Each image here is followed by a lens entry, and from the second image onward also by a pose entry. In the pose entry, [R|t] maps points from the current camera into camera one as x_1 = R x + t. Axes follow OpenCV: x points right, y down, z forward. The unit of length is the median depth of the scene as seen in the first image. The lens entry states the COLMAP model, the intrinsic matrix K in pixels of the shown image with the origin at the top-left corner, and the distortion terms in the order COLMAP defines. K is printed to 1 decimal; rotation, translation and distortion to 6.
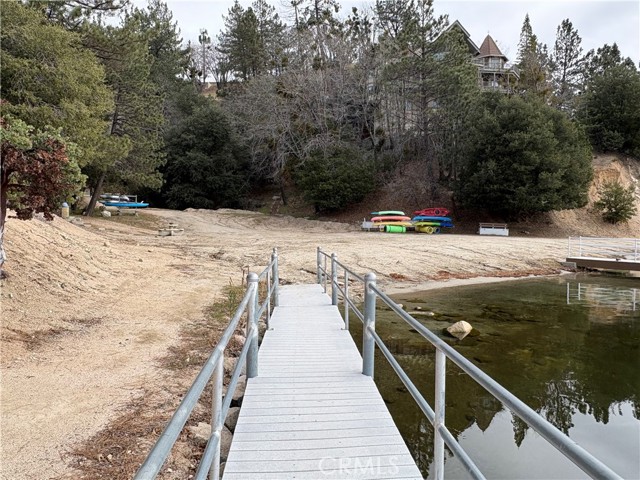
lens RADIAL K [[465.4, 0, 318.2], [0, 465.4, 238.4], [0, 0, 1]] dist [0.006844, 0.000693]
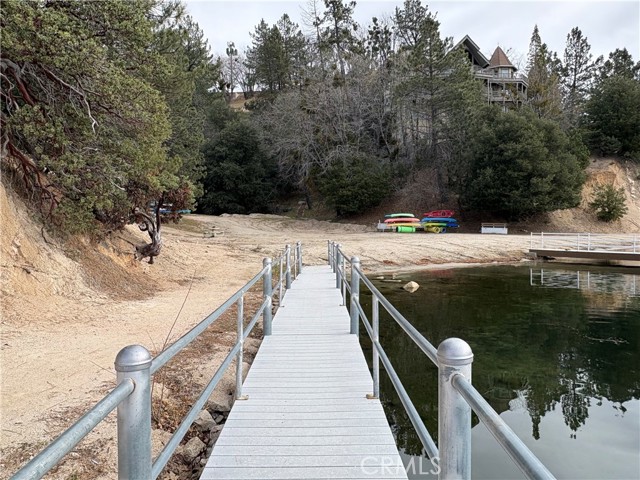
lens RADIAL K [[465.4, 0, 322.1], [0, 465.4, 240.3], [0, 0, 1]] dist [0.006844, 0.000693]
pose [[0.998741, -0.012848, -0.048489, 0.012856], [0.012739, 0.999916, -0.002552, 0.005488], [0.048518, 0.001931, 0.998820, -0.116282]]
